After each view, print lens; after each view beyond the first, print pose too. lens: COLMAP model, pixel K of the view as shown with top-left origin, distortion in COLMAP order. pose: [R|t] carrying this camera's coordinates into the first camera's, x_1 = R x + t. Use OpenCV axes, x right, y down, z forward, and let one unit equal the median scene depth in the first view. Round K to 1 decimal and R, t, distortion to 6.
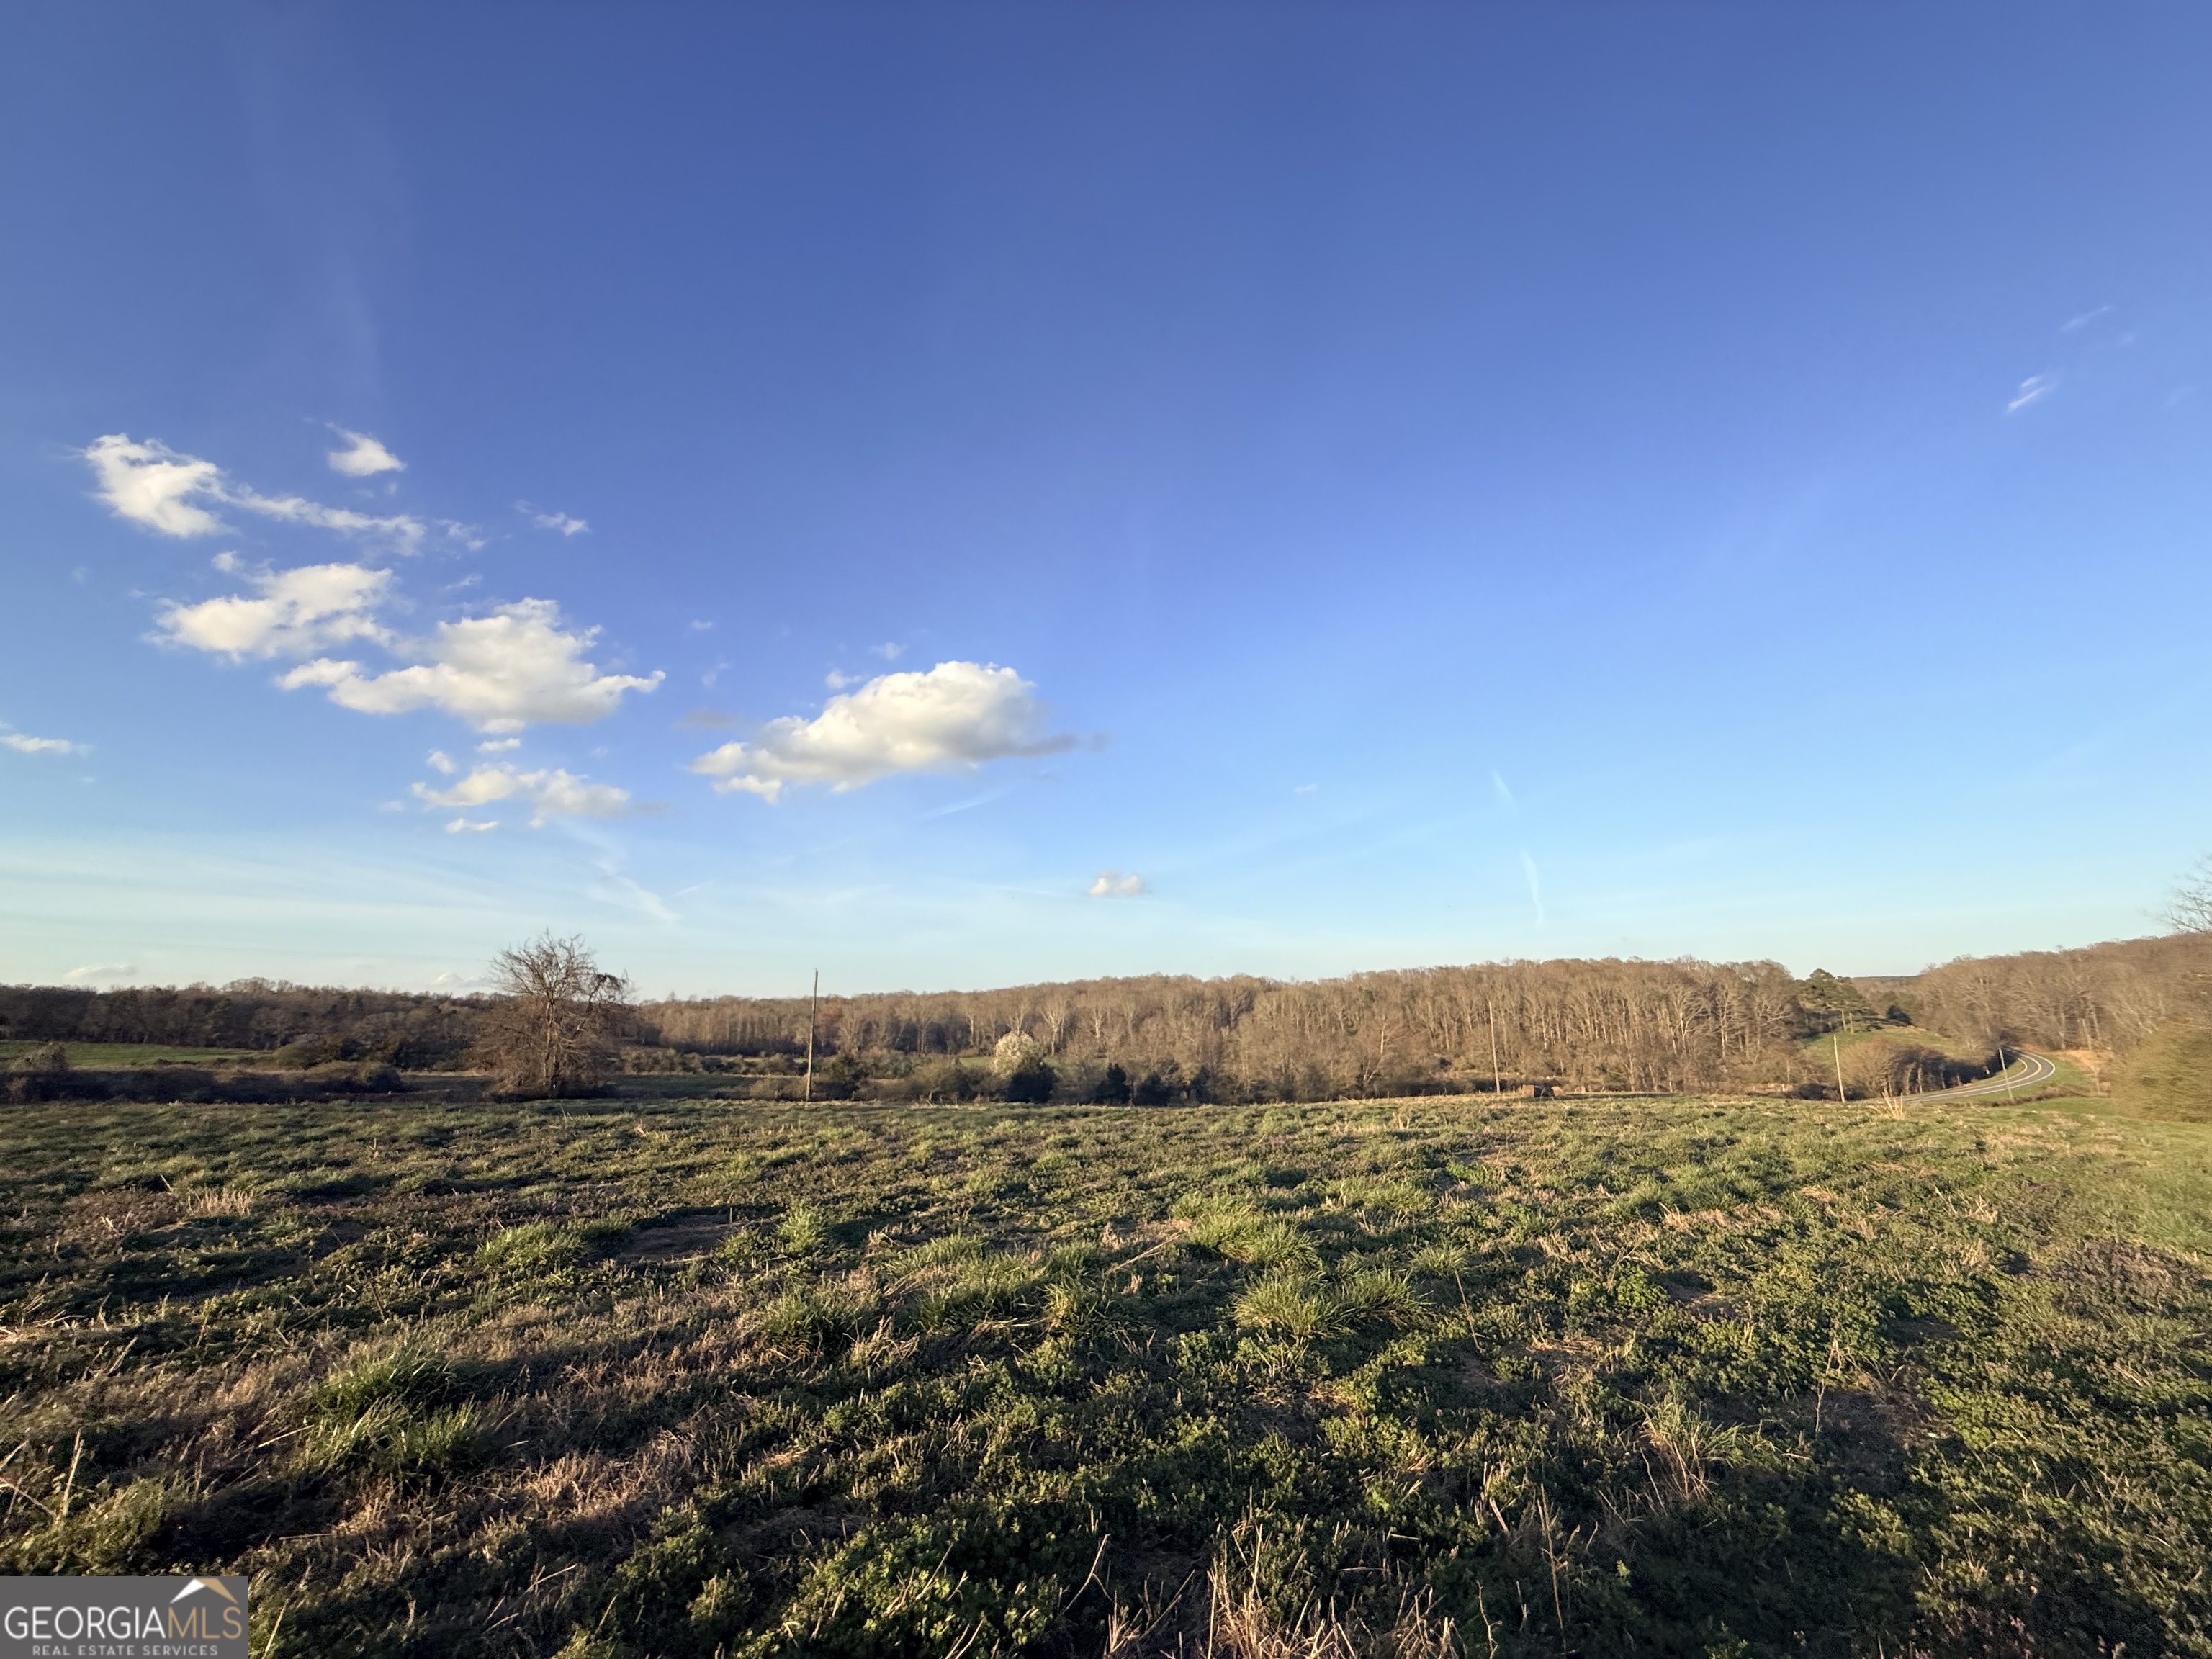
lens RADIAL K [[889.7, 0, 1111.8], [0, 889.7, 821.3], [0, 0, 1]] dist [0.003597, 0.000088]
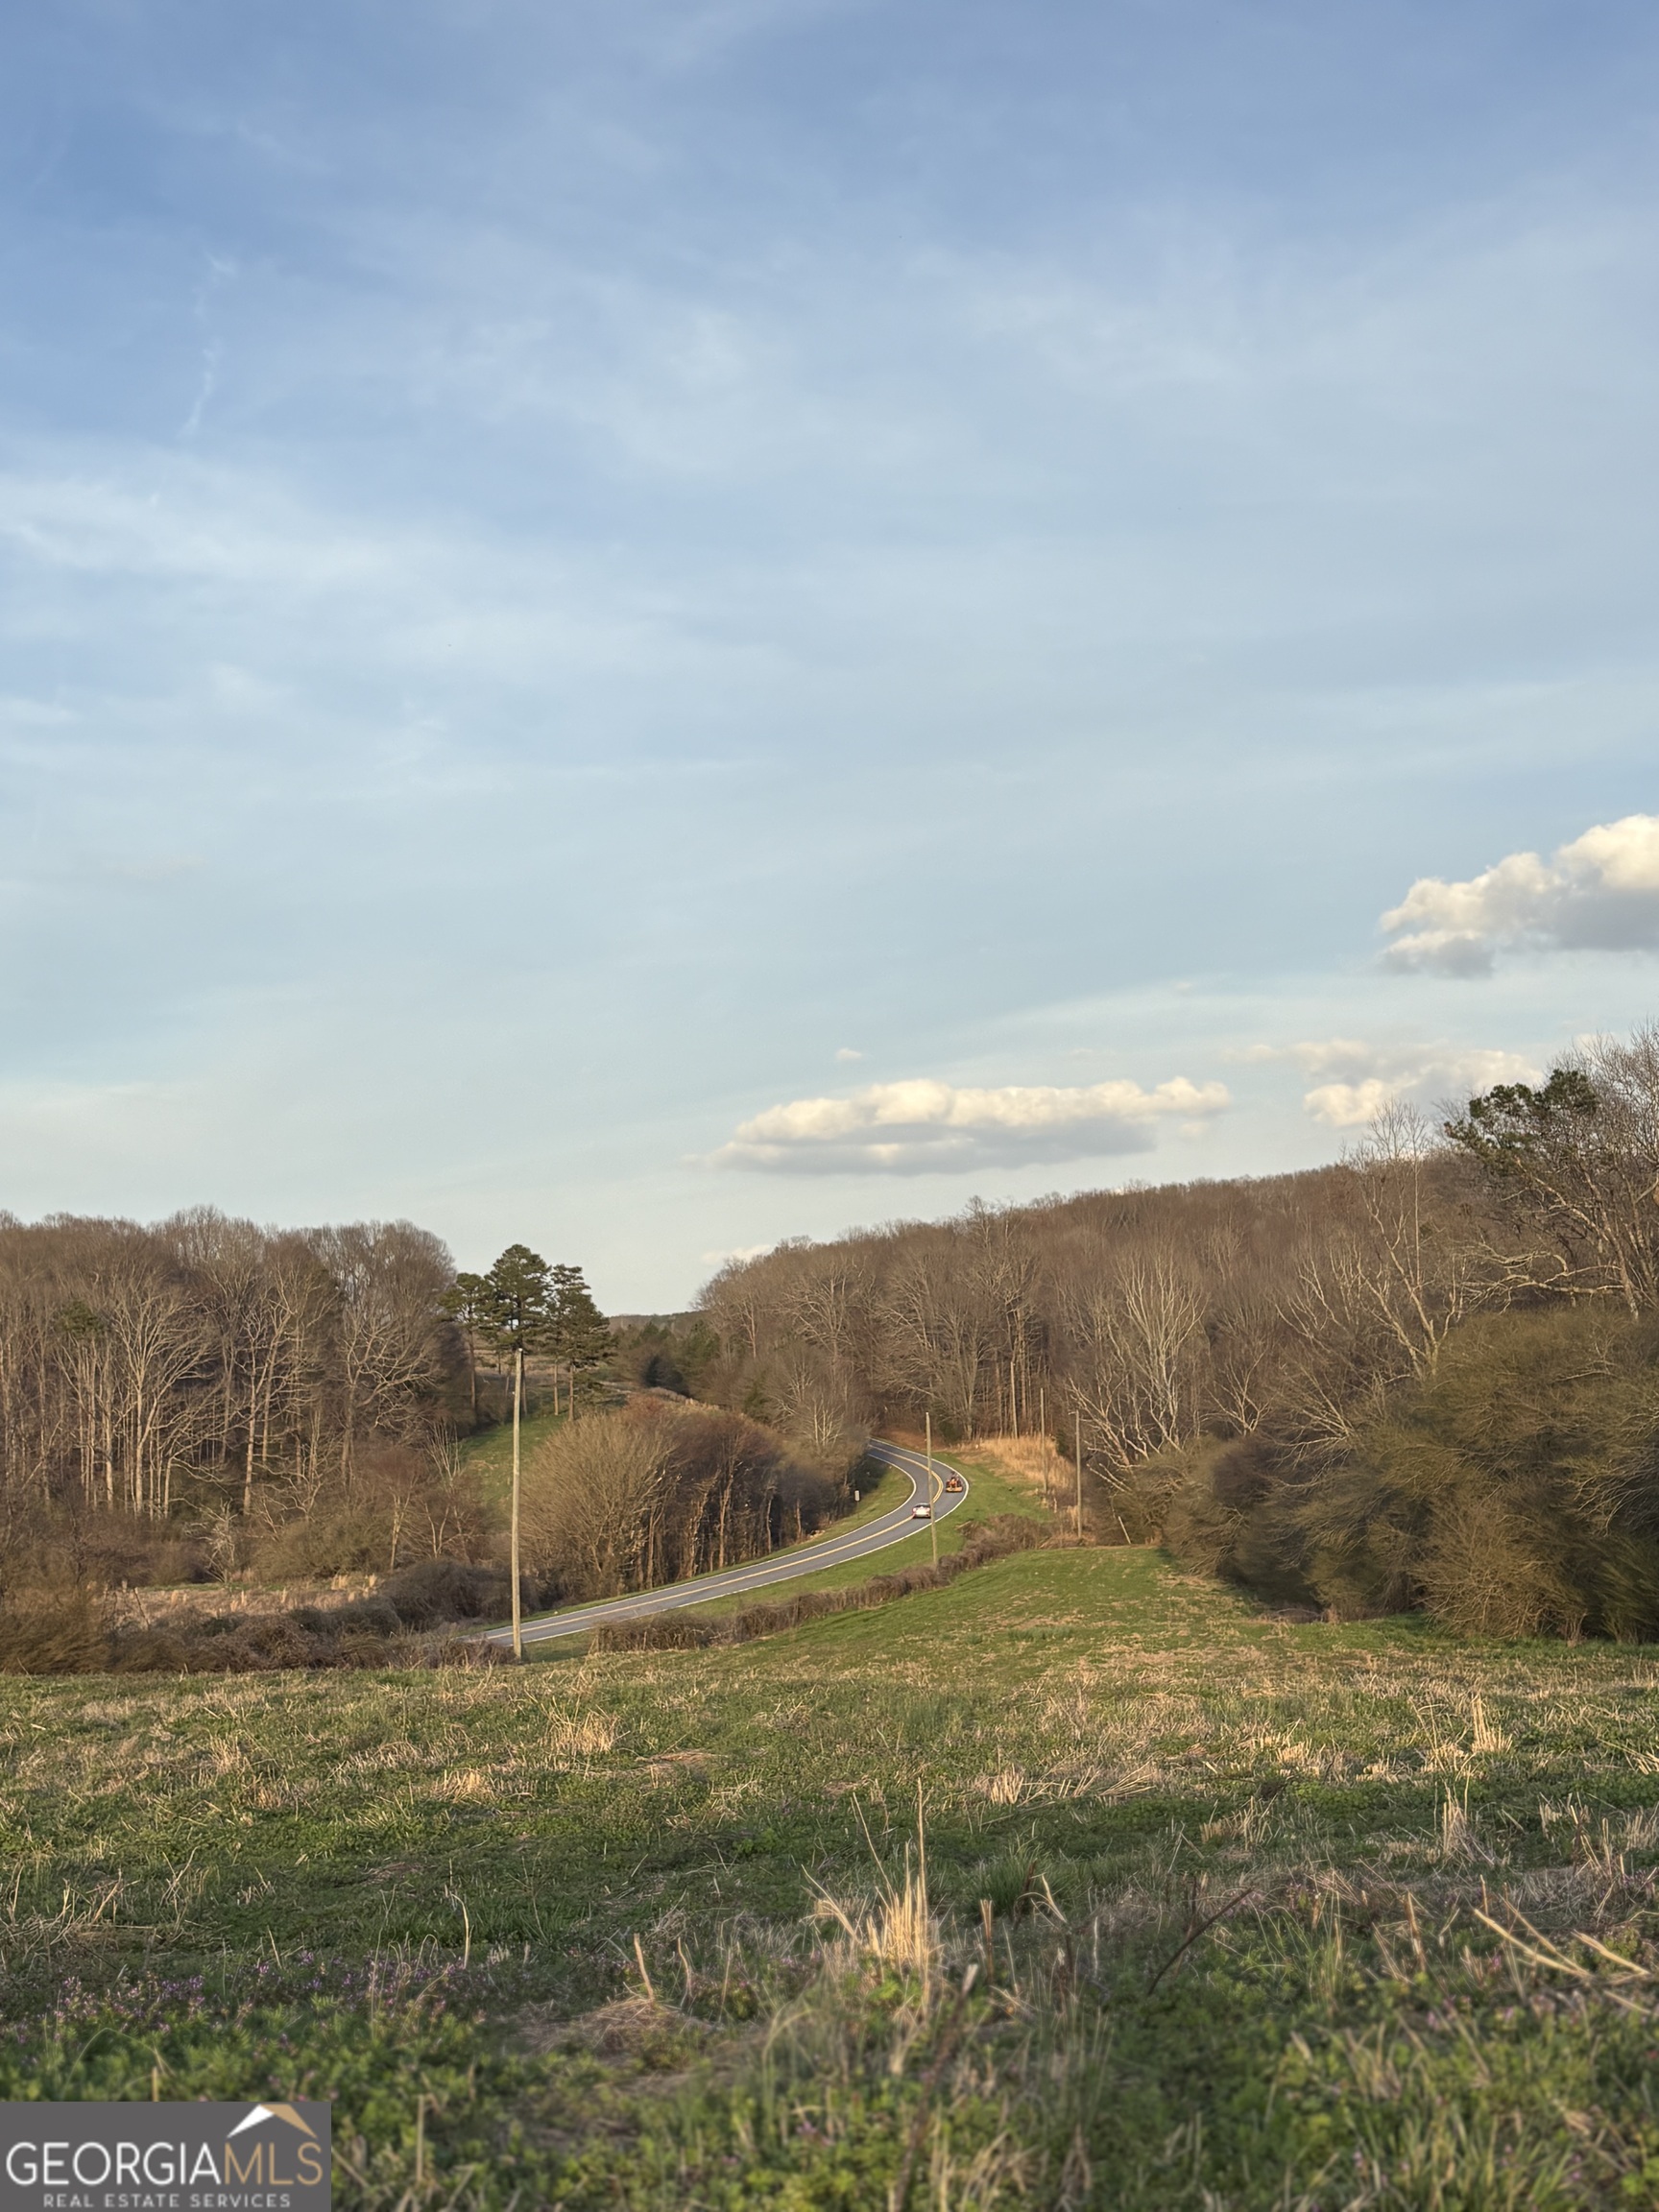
lens RADIAL K [[2576.5, 0, 830.0], [0, 2576.5, 1105.6], [0, 0, 1]] dist [0.030679, 0.000000]
pose [[0.710653, 0.054722, 0.701412, 0.176790], [-0.113837, 0.992777, 0.037883, 0.063353], [-0.694272, -0.106768, 0.711749, 0.210223]]
